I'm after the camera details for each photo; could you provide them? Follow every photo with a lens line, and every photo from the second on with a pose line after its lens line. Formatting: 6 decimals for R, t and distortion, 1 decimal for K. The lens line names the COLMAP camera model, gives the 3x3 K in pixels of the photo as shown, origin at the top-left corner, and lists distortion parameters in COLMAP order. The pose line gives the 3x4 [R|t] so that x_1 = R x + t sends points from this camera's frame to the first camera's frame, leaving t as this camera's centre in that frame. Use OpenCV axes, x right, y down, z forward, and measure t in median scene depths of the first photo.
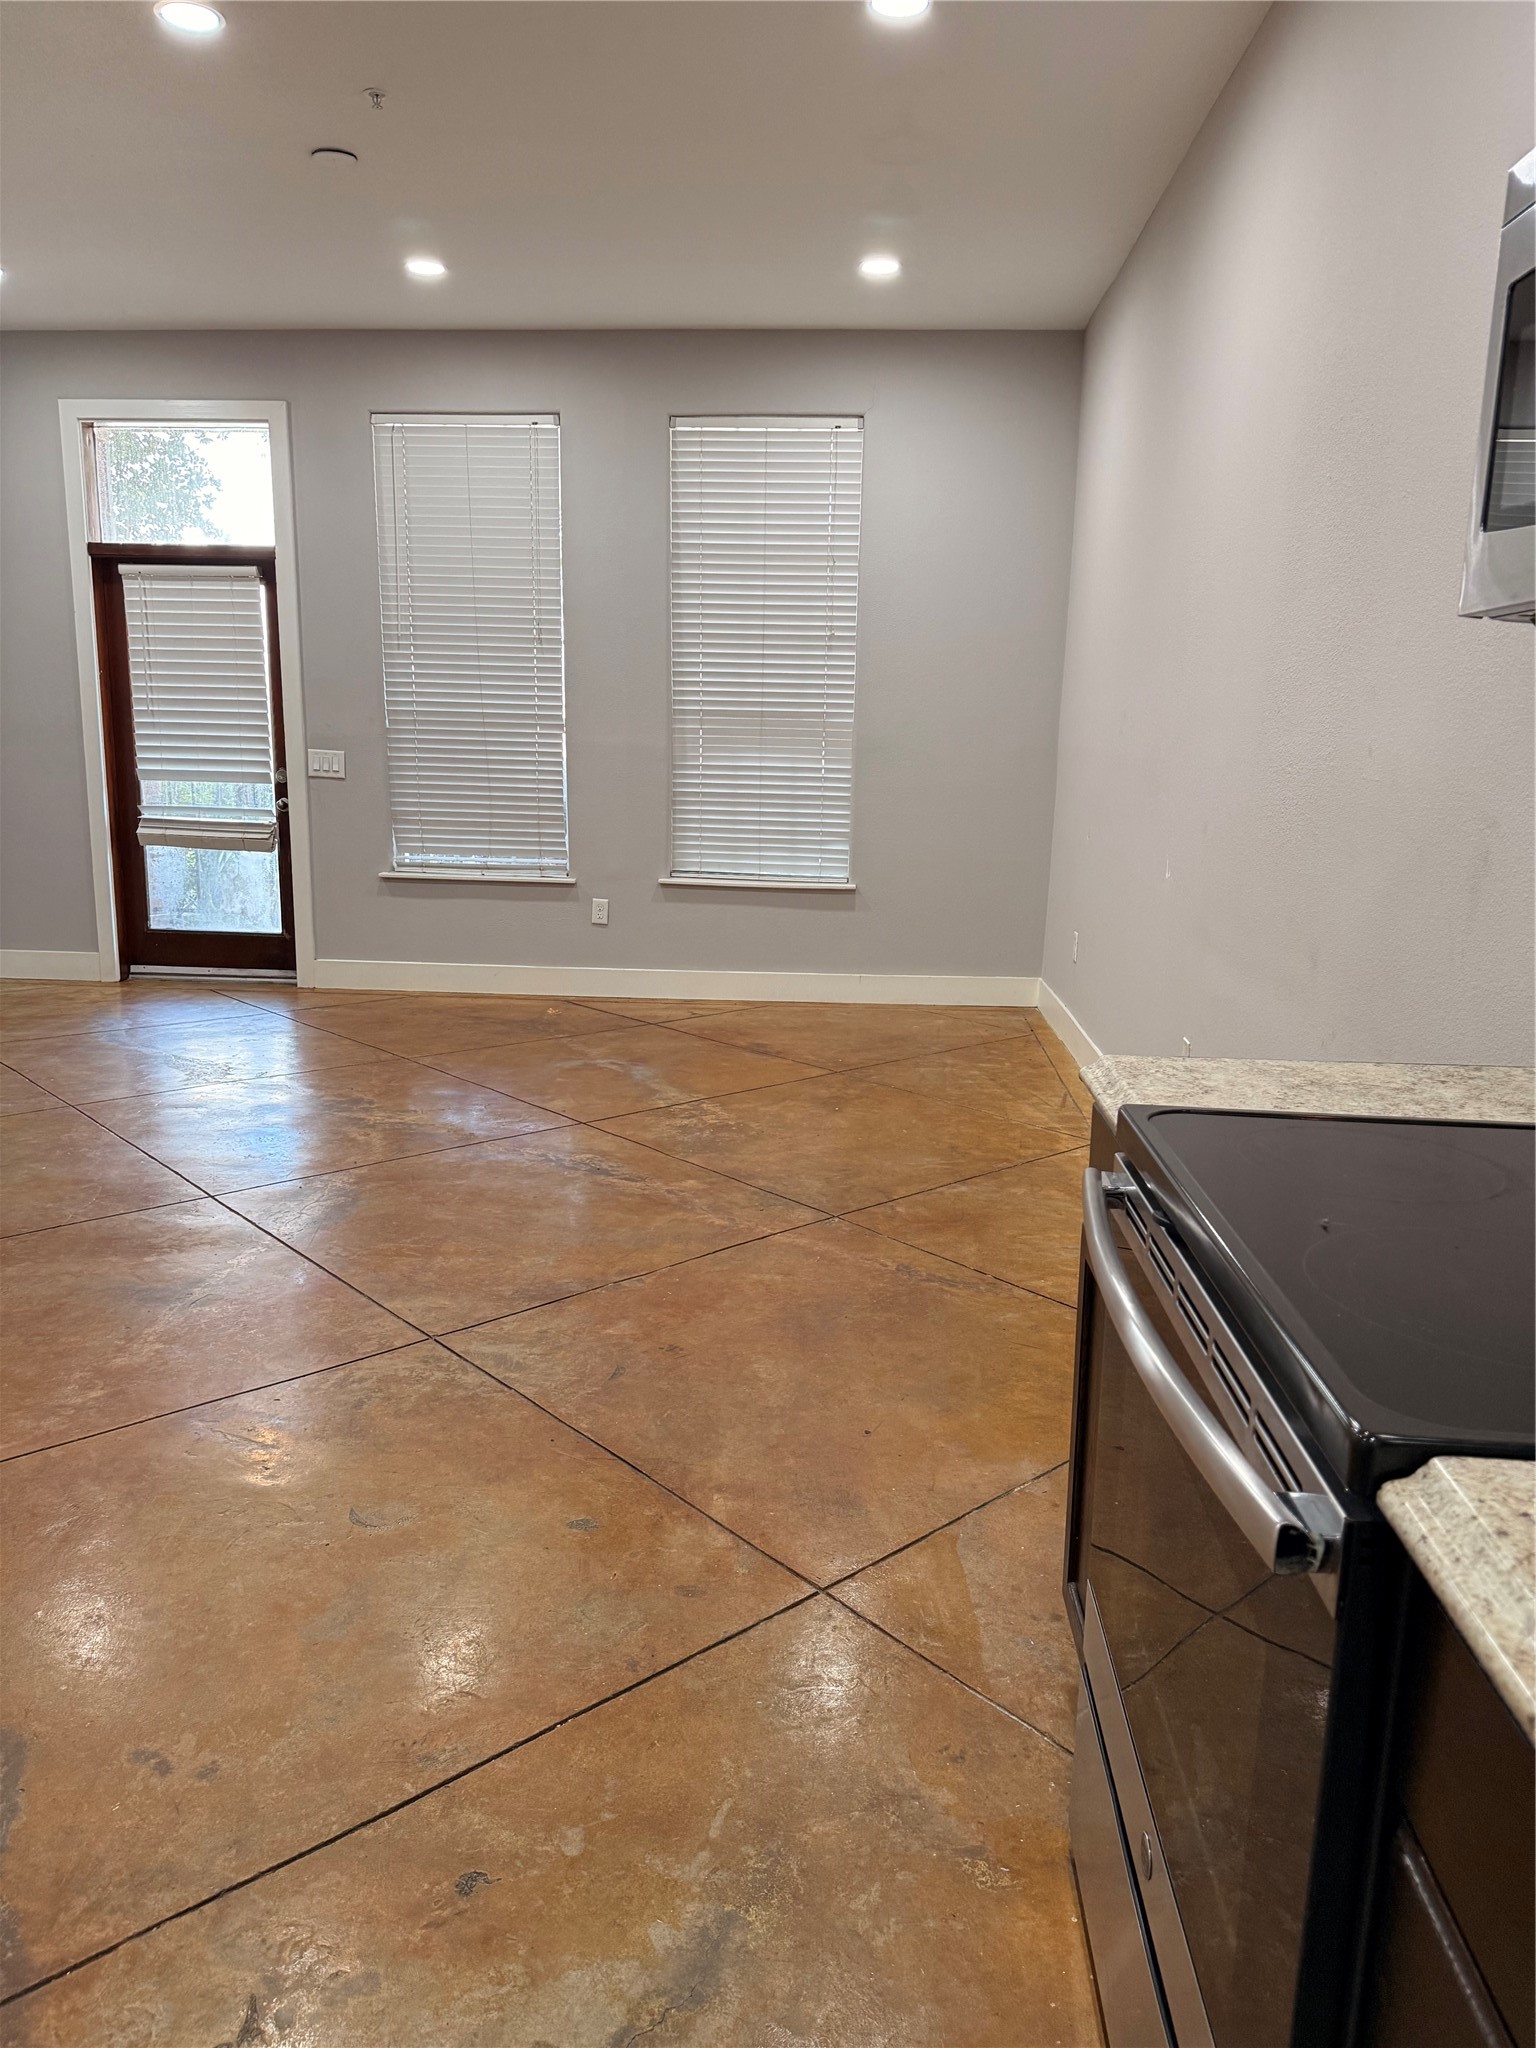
lens RADIAL K [[1431.5, 0, 769.7], [0, 1431.5, 1032.0], [0, 0, 1]] dist [0.109874, -0.189332]
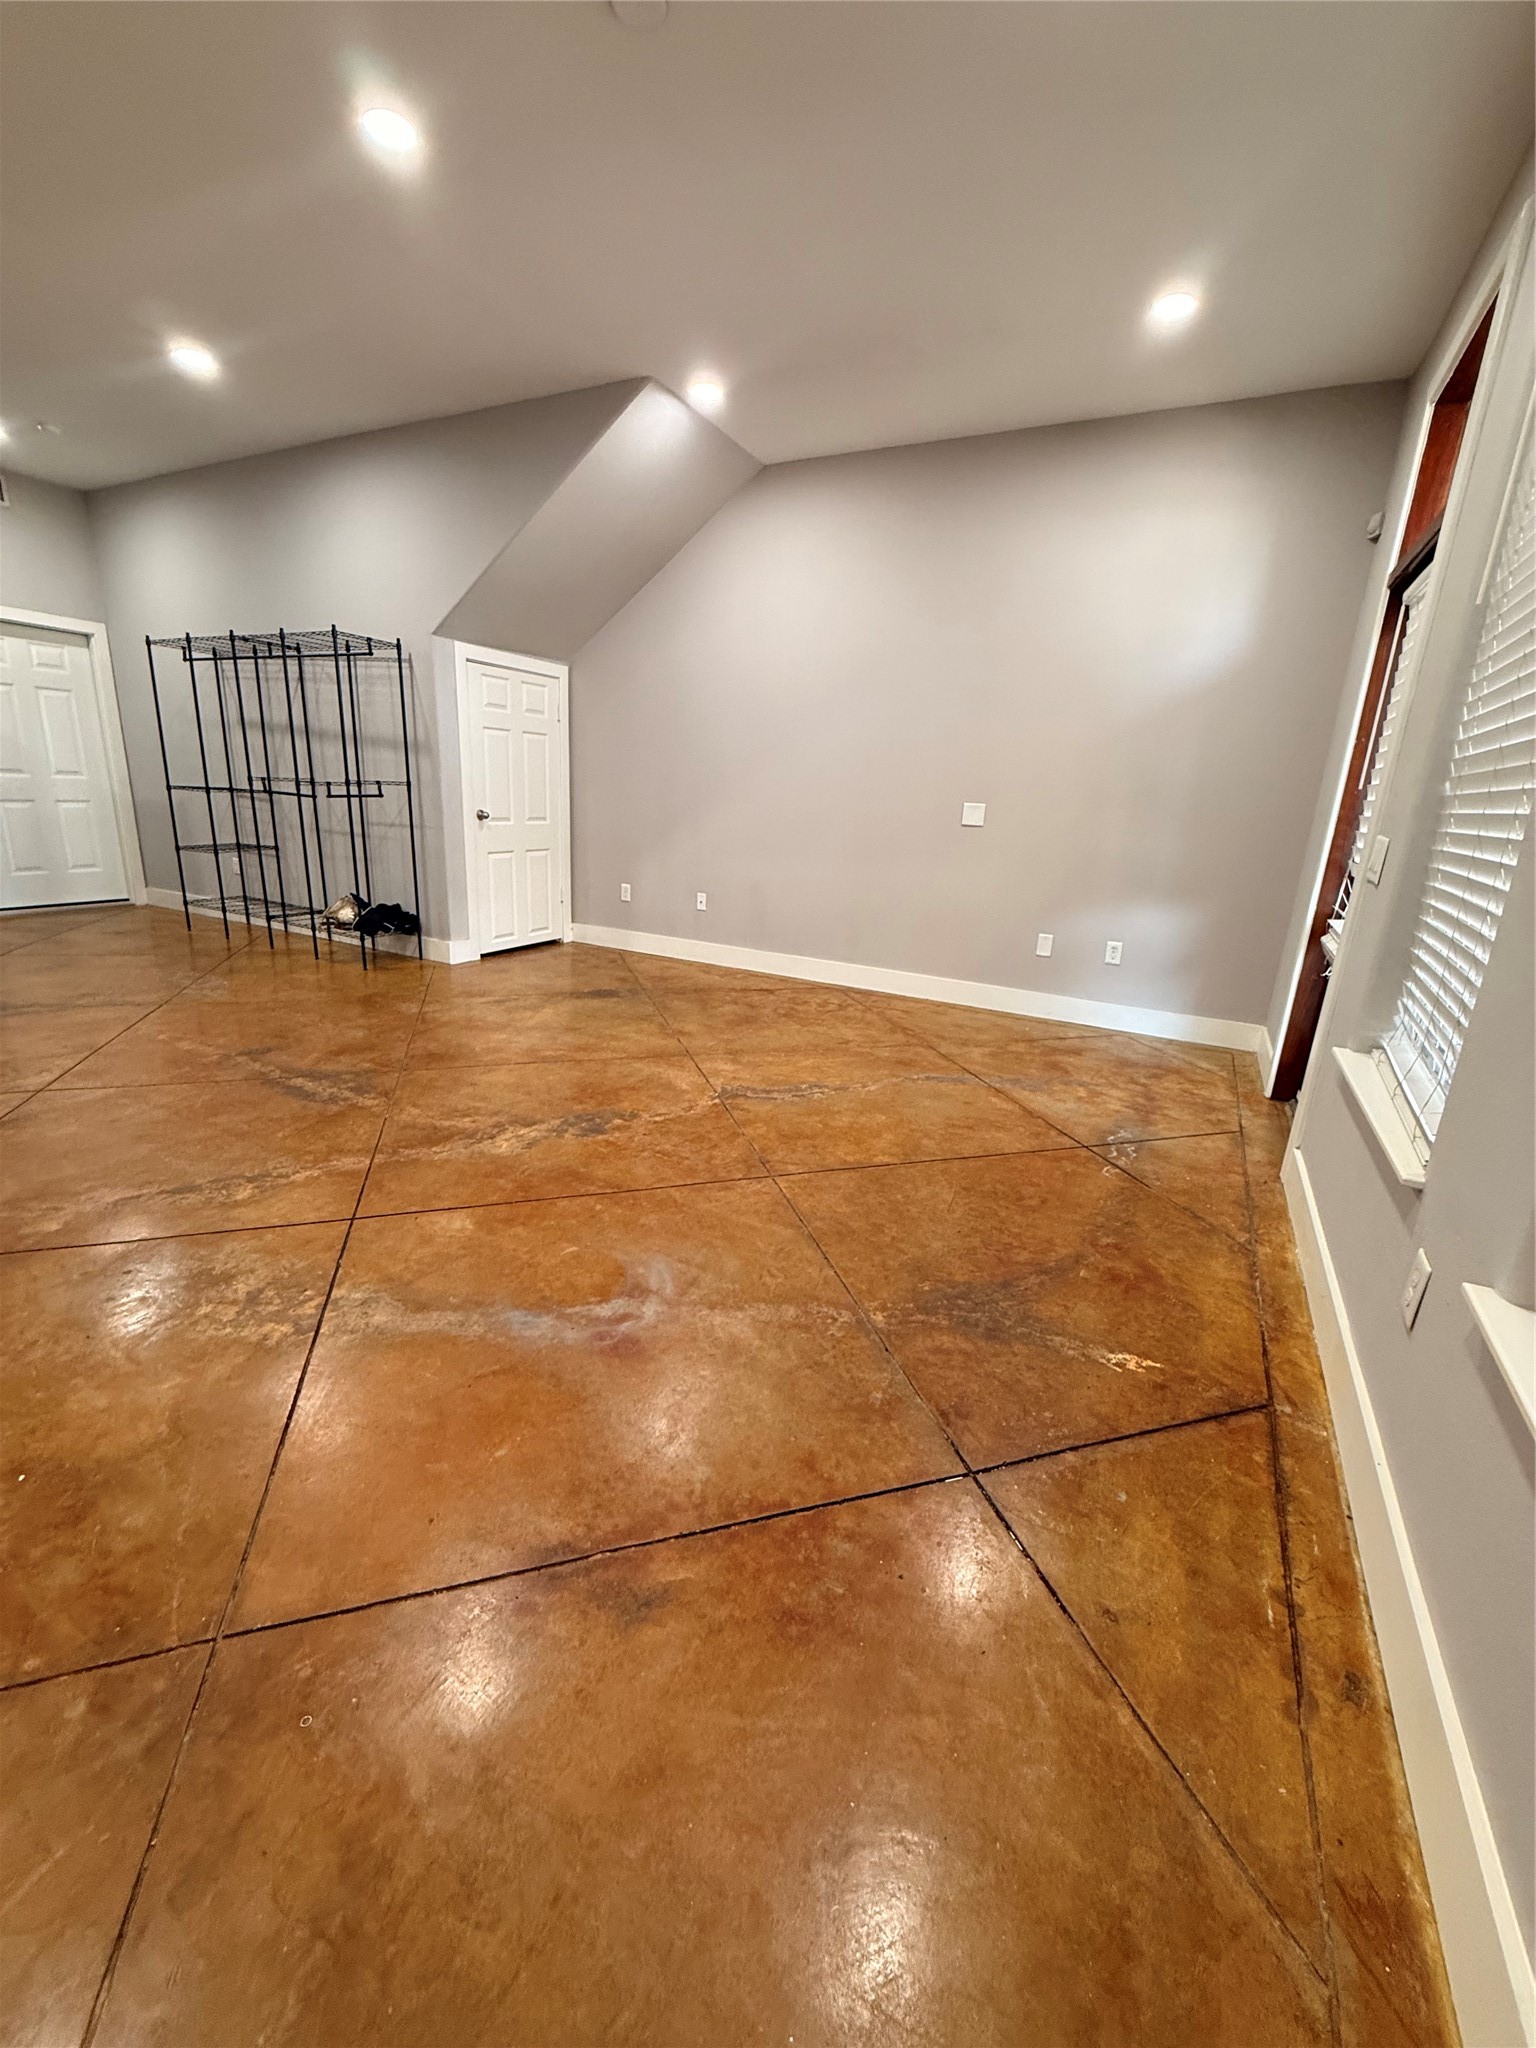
lens RADIAL K [[817.2, 0, 768.0], [0, 817.2, 1017.6], [0, 0, 1]] dist [-0.000181, -0.000046]
pose [[-0.407523, 0.208721, -0.889023, 0.186962], [-0.243195, 0.913567, 0.325962, -0.286091], [0.880217, 0.349043, -0.321539, 1.496165]]
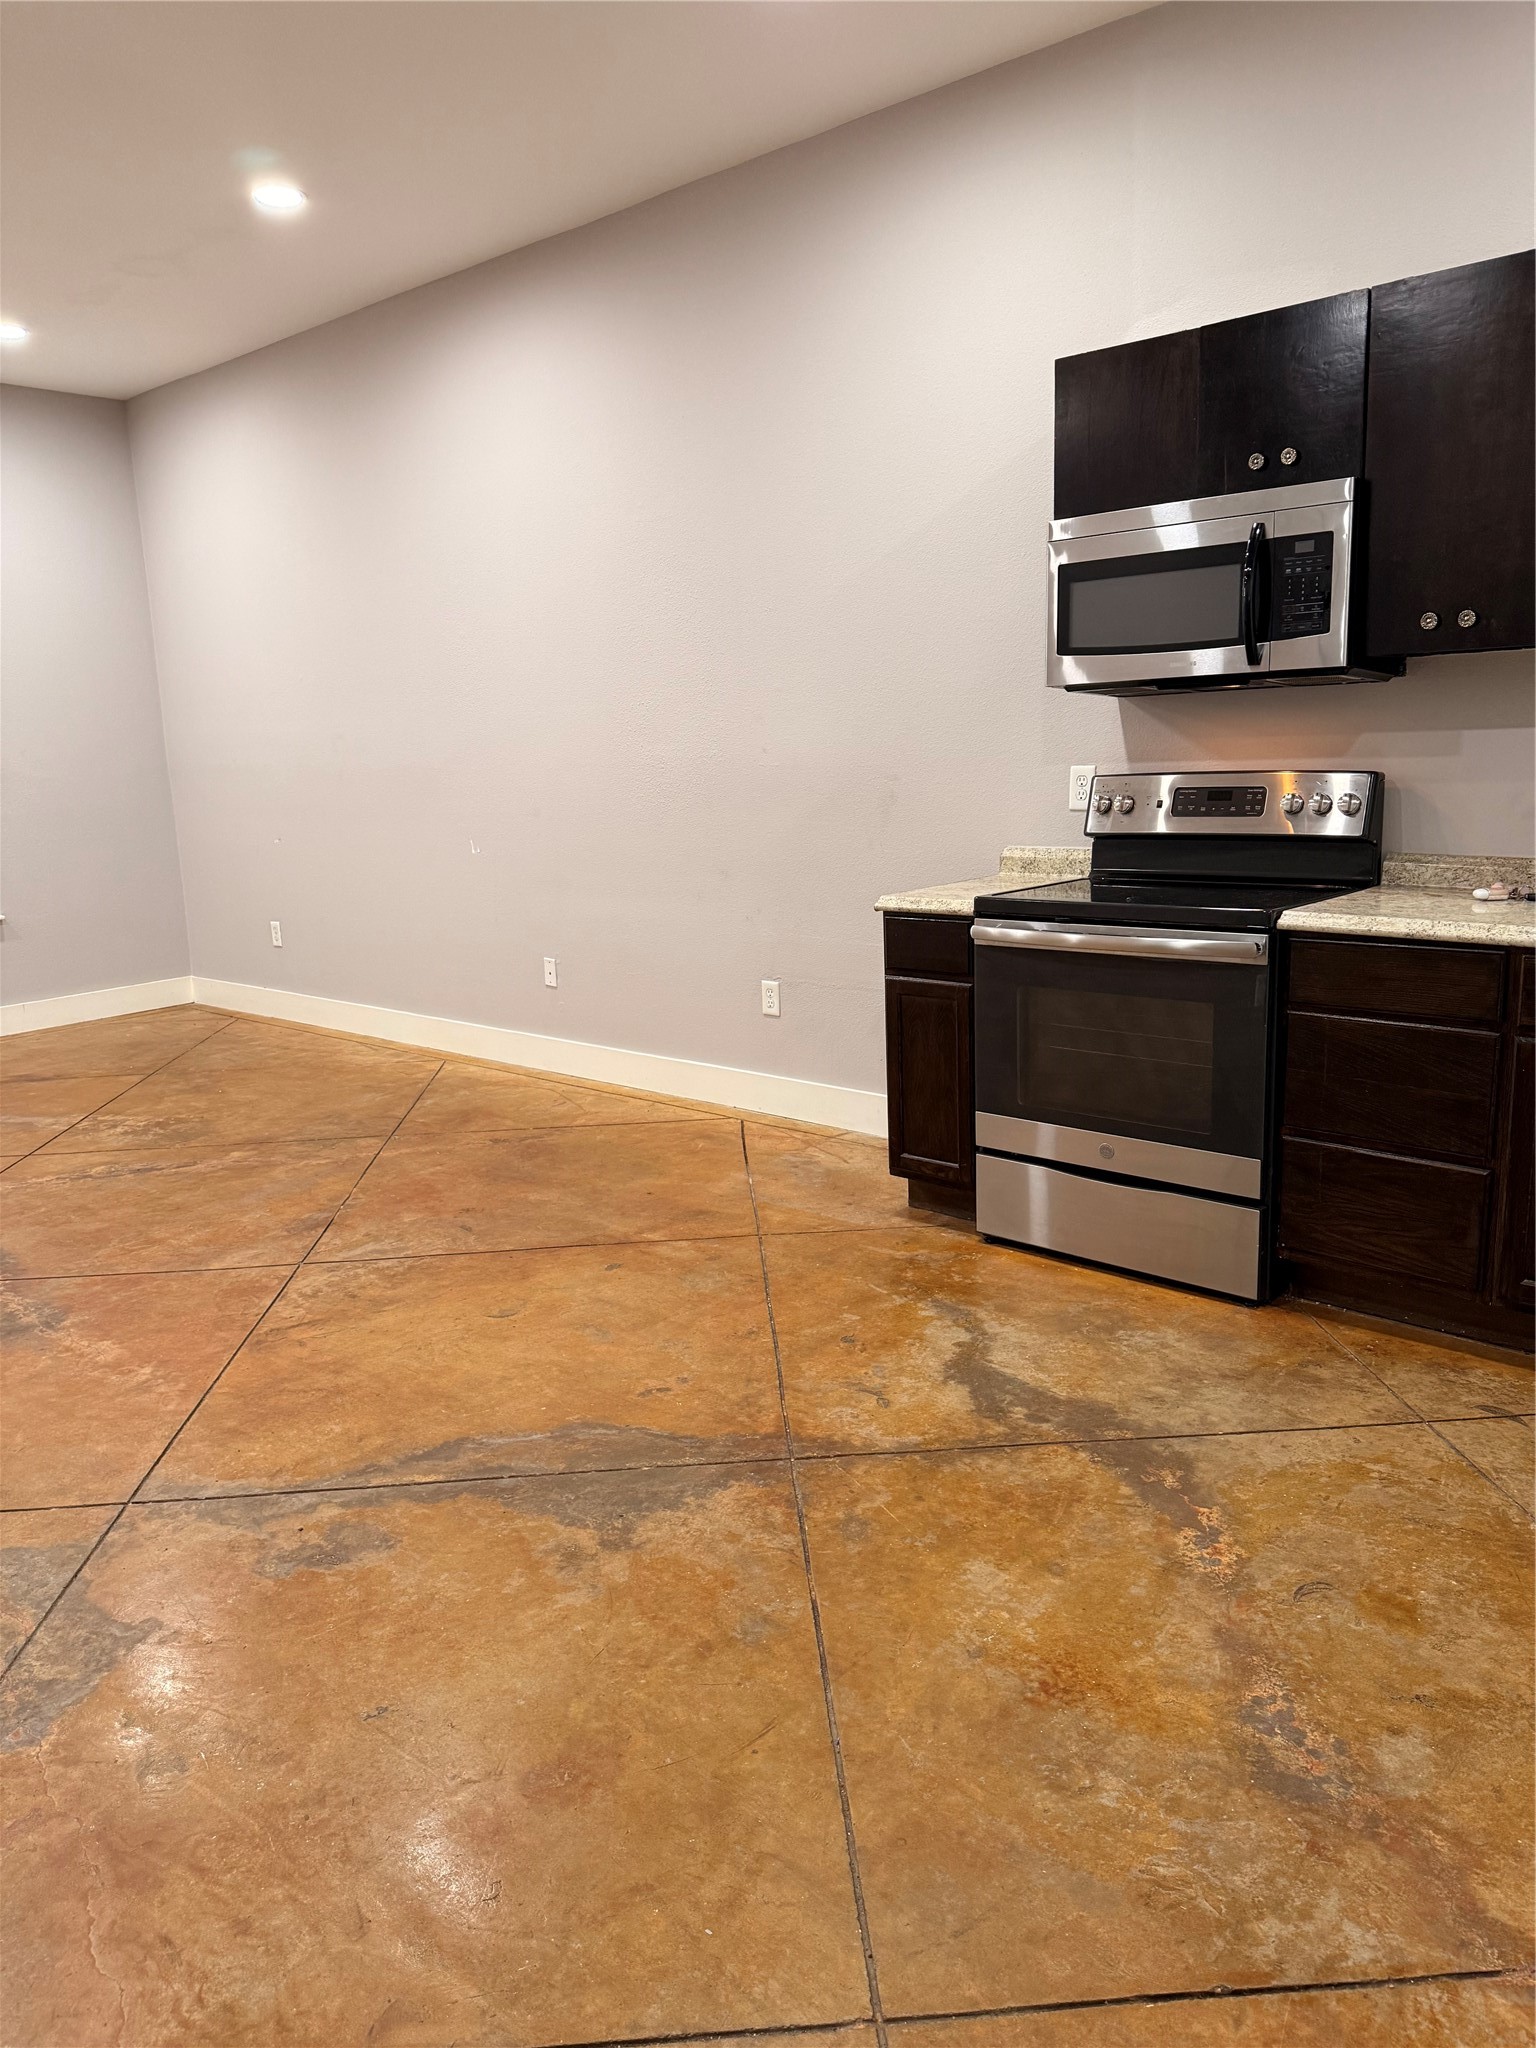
lens RADIAL K [[1431.5, 0, 769.7], [0, 1431.5, 1032.0], [0, 0, 1]] dist [0.109874, -0.189332]
pose [[0.617321, -0.201982, 0.760341, -0.649110], [0.208605, 0.973910, 0.089350, -0.004665], [-0.758551, 0.103453, 0.643349, -0.082081]]
